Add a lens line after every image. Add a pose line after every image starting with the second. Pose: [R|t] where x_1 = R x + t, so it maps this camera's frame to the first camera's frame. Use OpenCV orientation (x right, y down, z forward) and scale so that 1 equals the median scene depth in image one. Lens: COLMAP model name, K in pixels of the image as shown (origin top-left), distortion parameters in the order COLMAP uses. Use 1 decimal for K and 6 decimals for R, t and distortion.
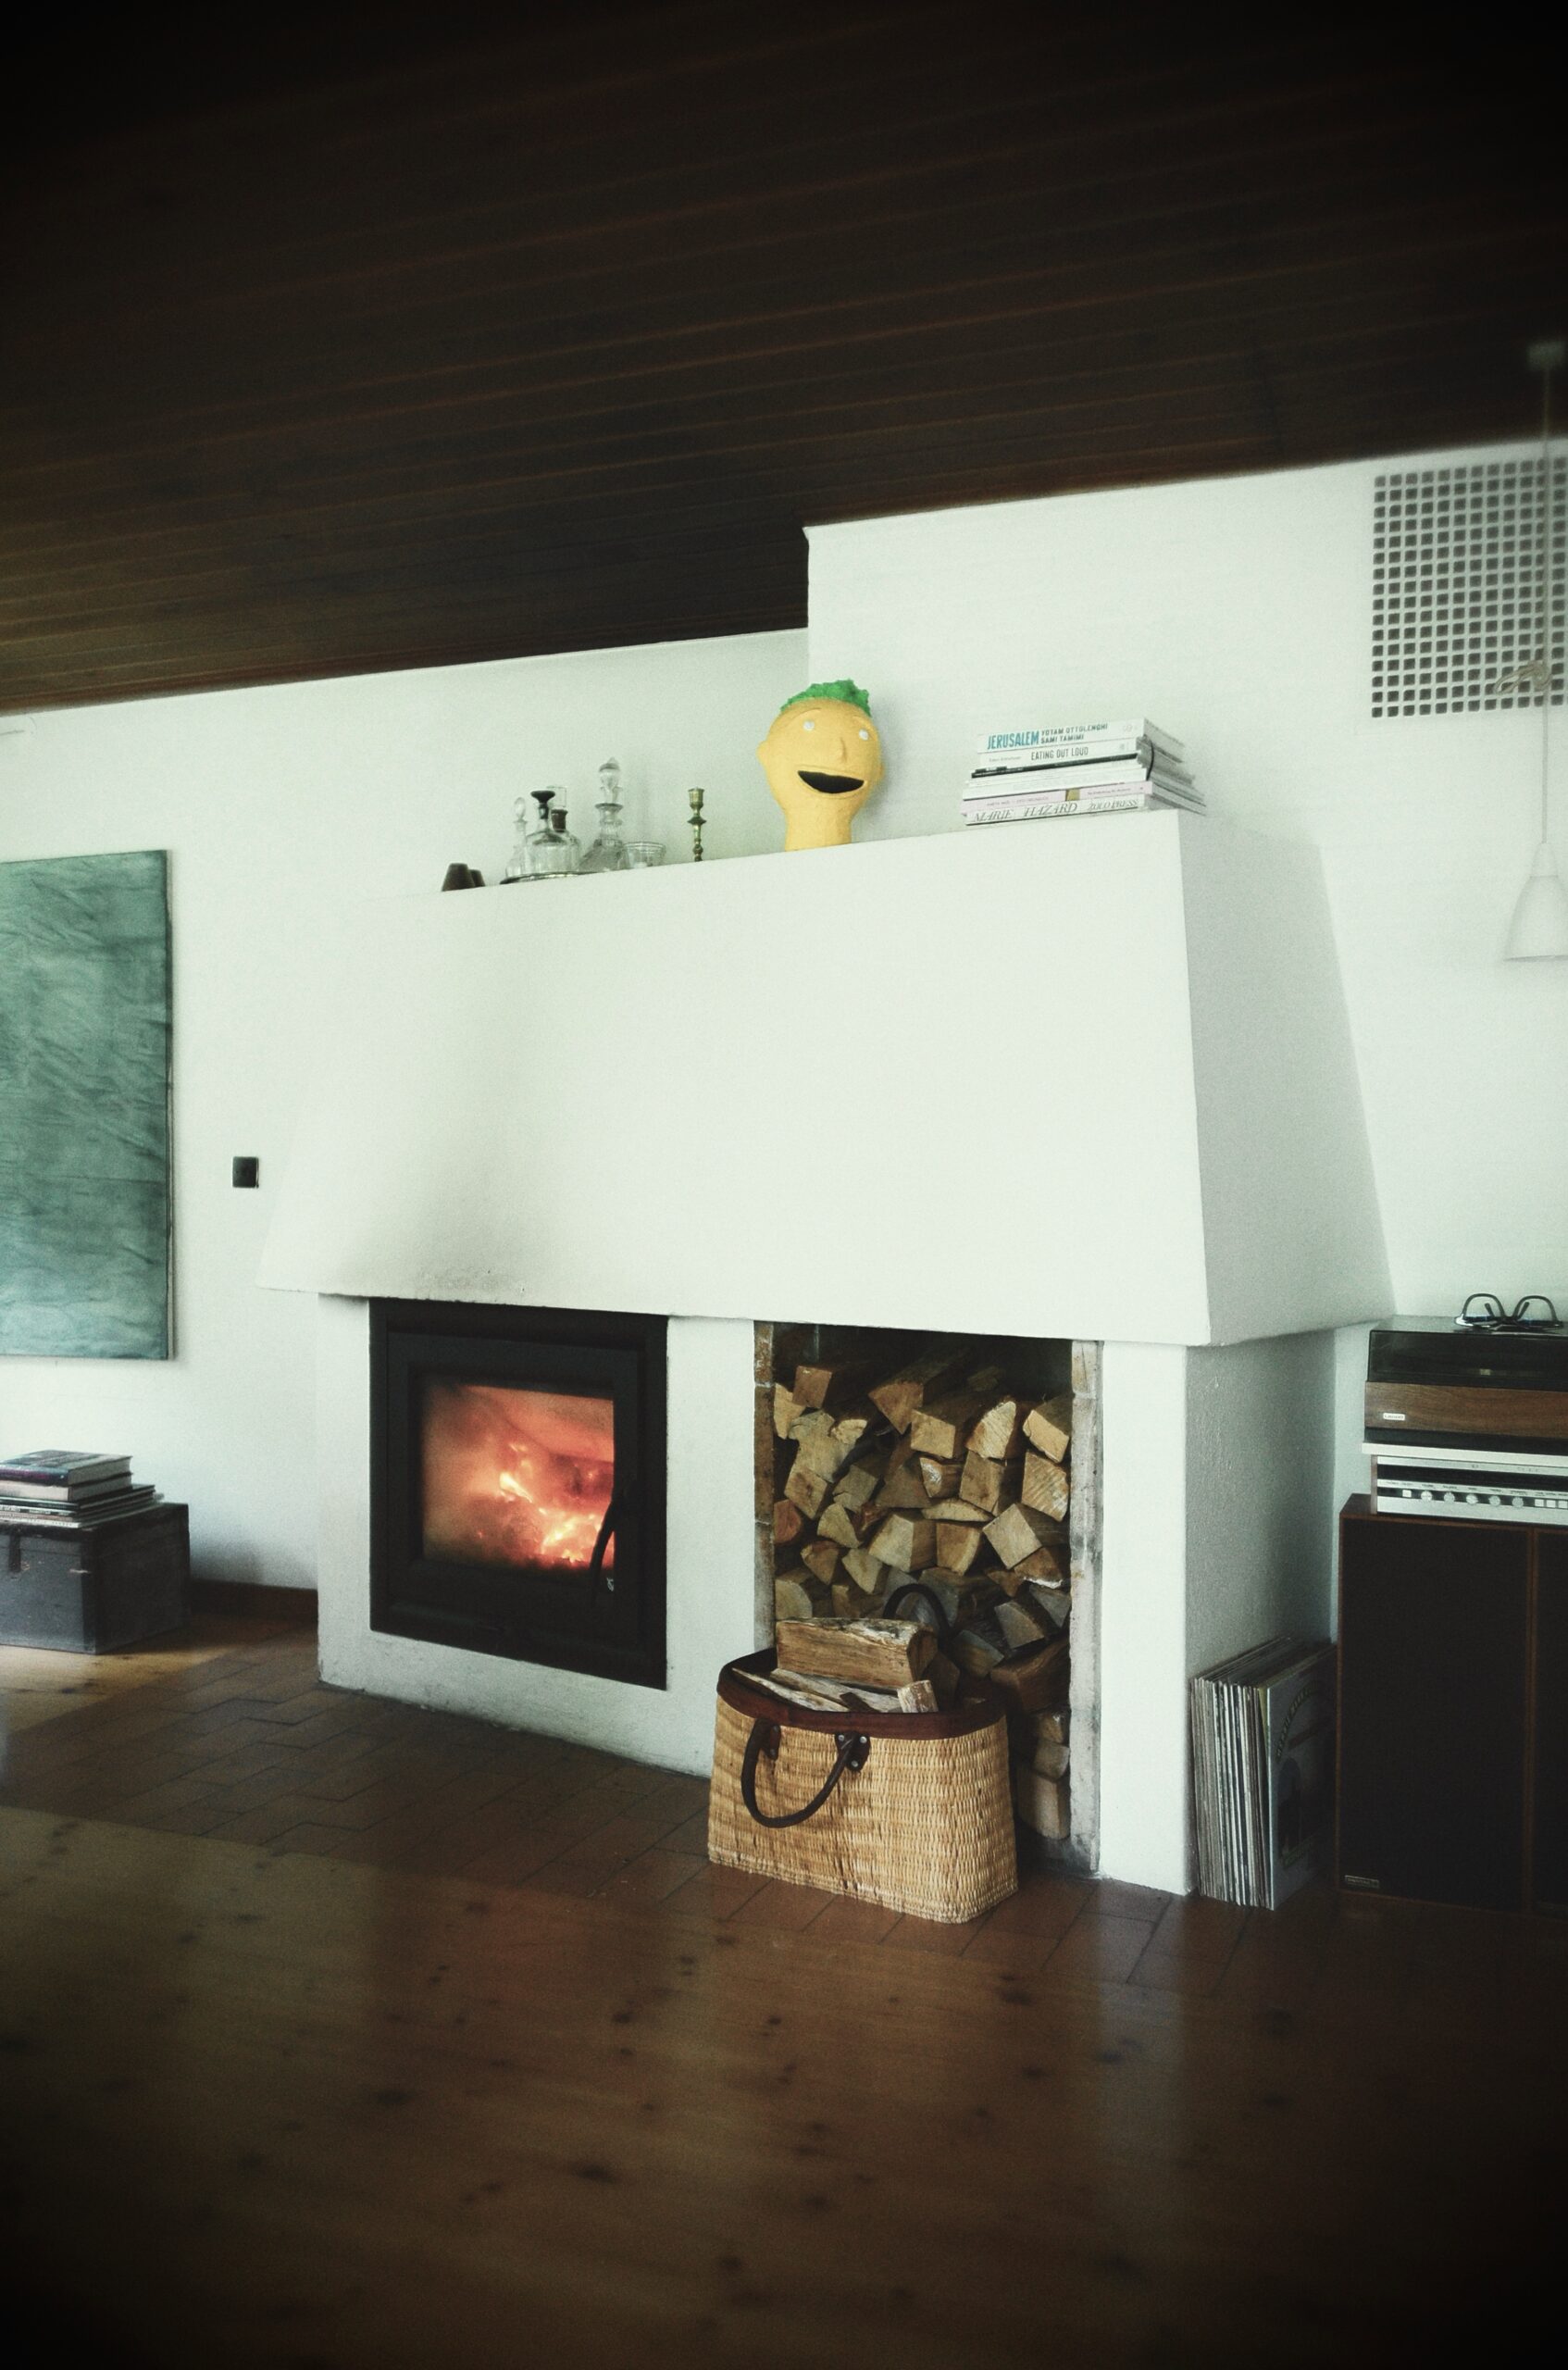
lens RADIAL K [[1928.5, 0, 898.5], [0, 1928.5, 1184.6], [0, 0, 1]] dist [-0.006001, -0.005740]
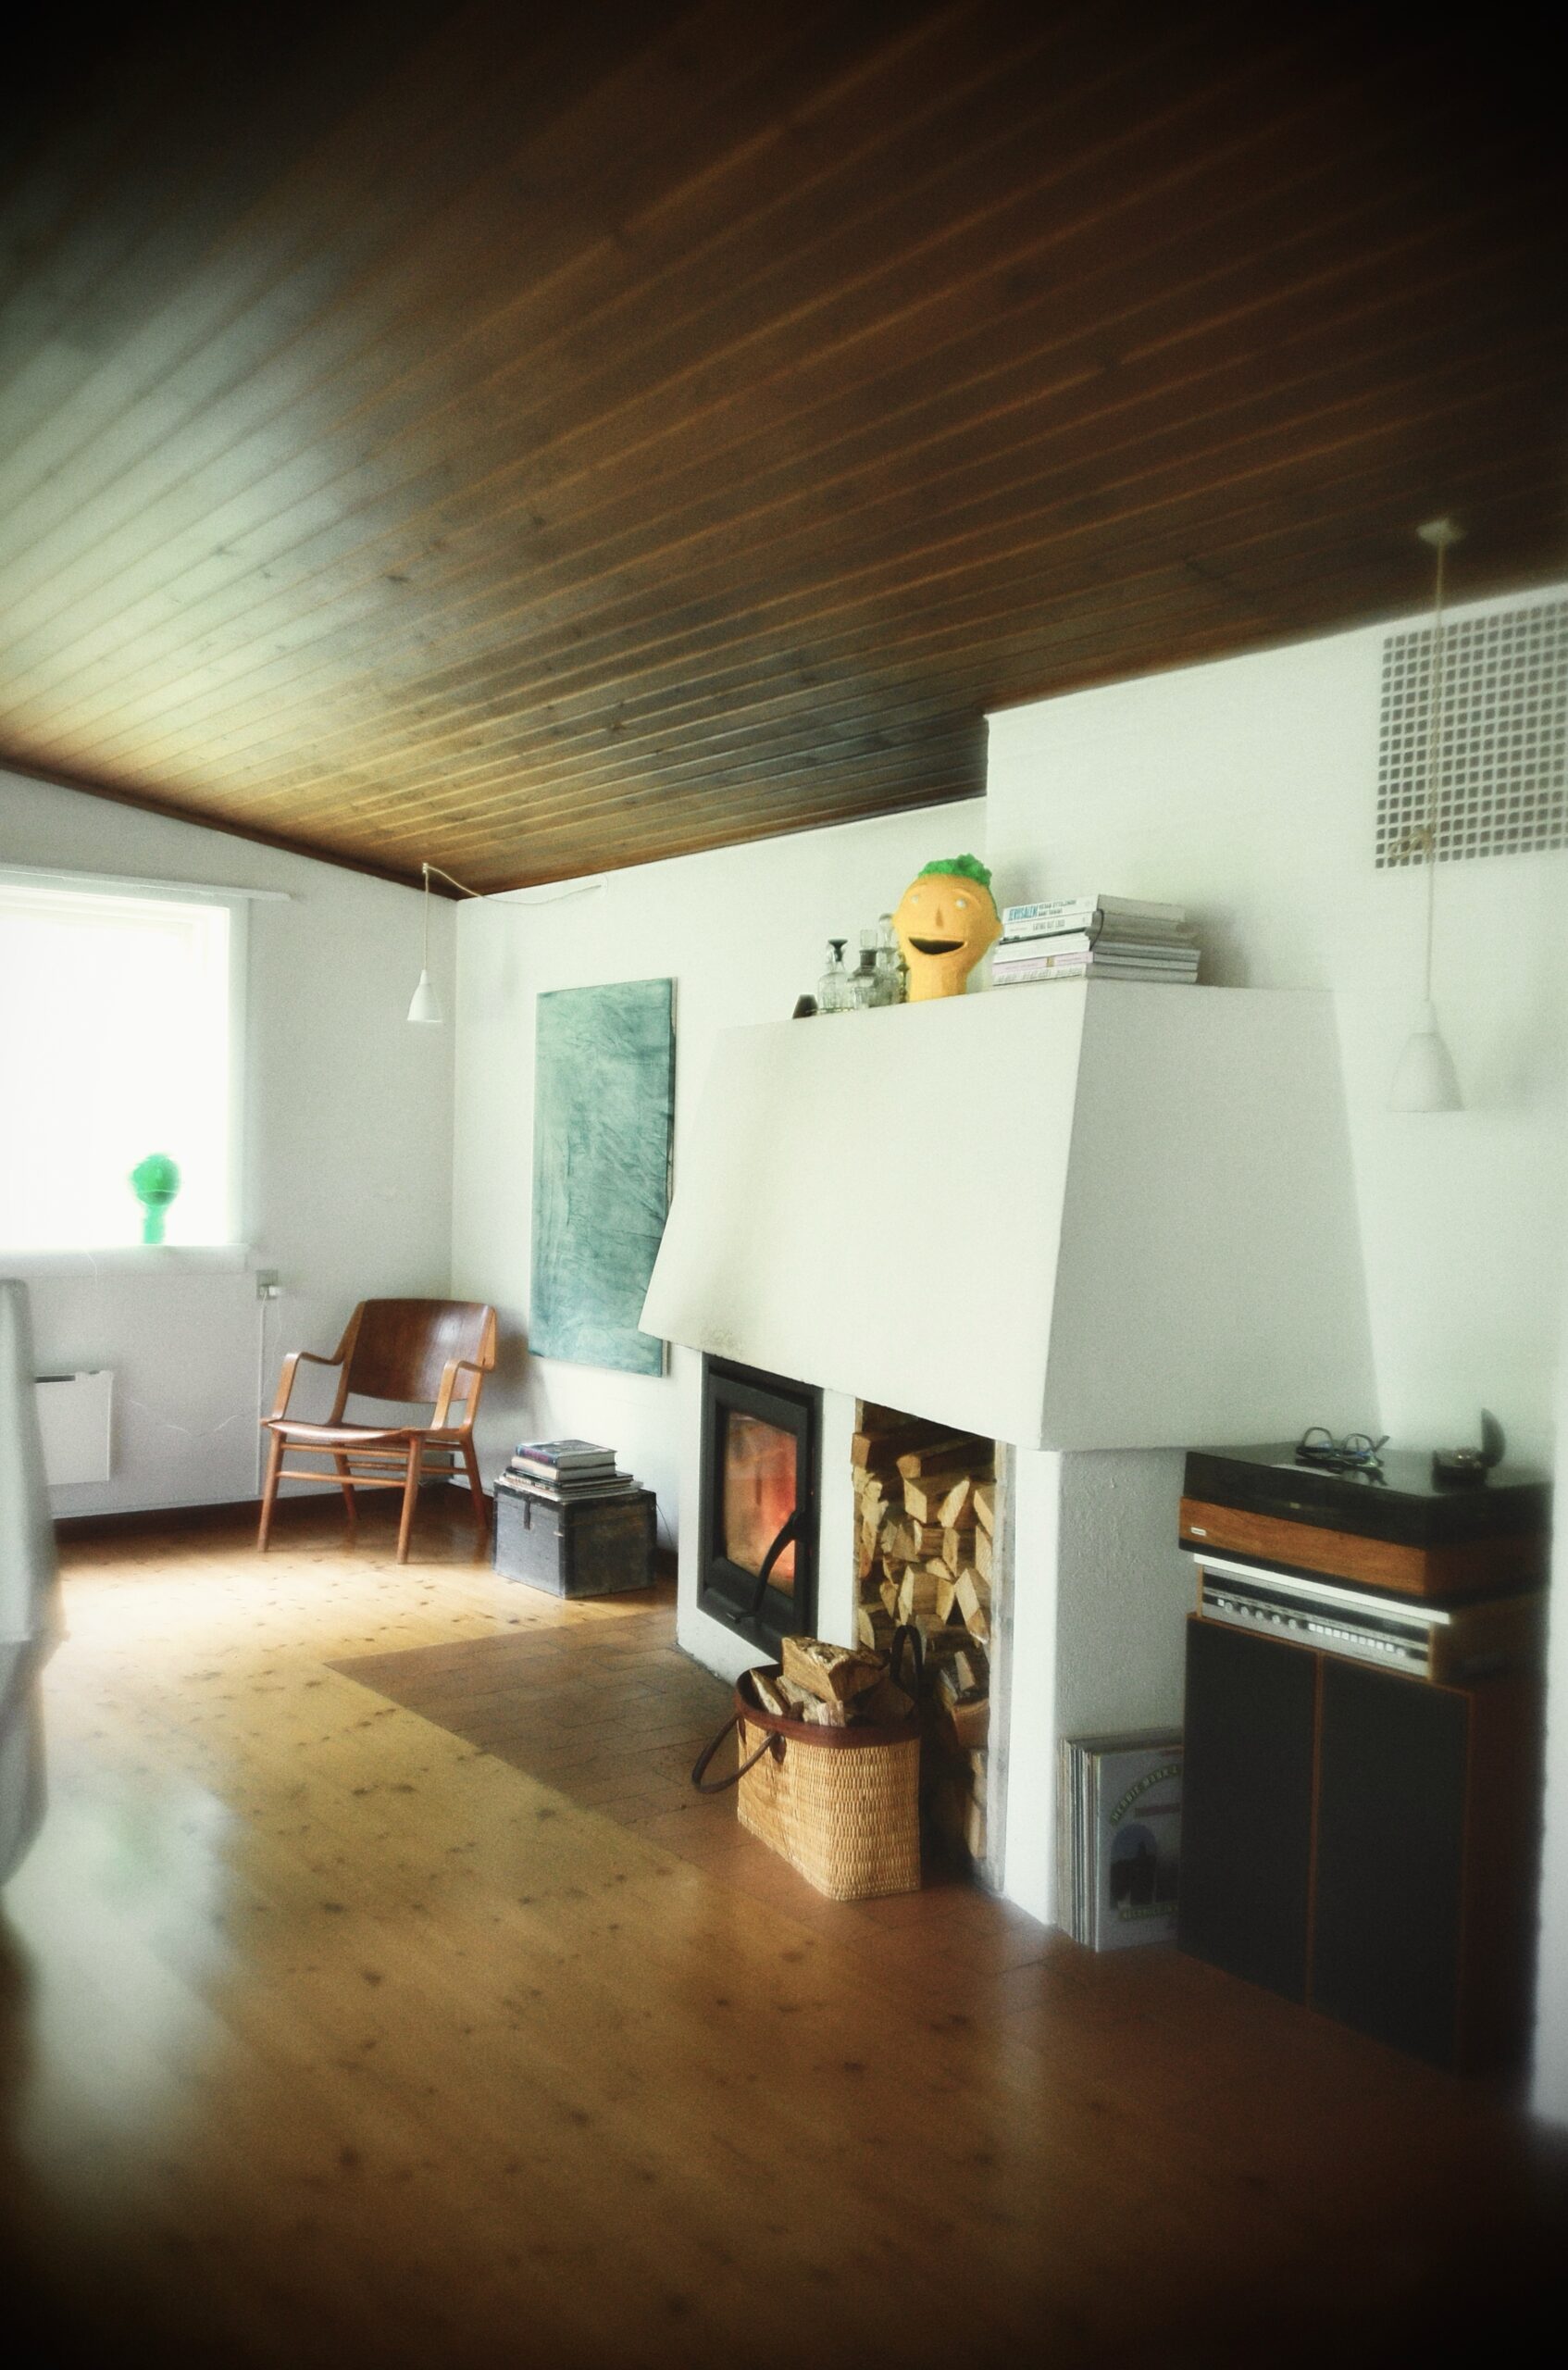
lens RADIAL K [[1928.5, 0, 898.5], [0, 1928.5, 1184.6], [0, 0, 1]] dist [-0.006001, -0.005740]
pose [[0.863679, 0.028368, -0.503242, 0.546518], [-0.030105, 0.999536, 0.004677, -0.065558], [0.503142, 0.011111, 0.864133, -0.038850]]
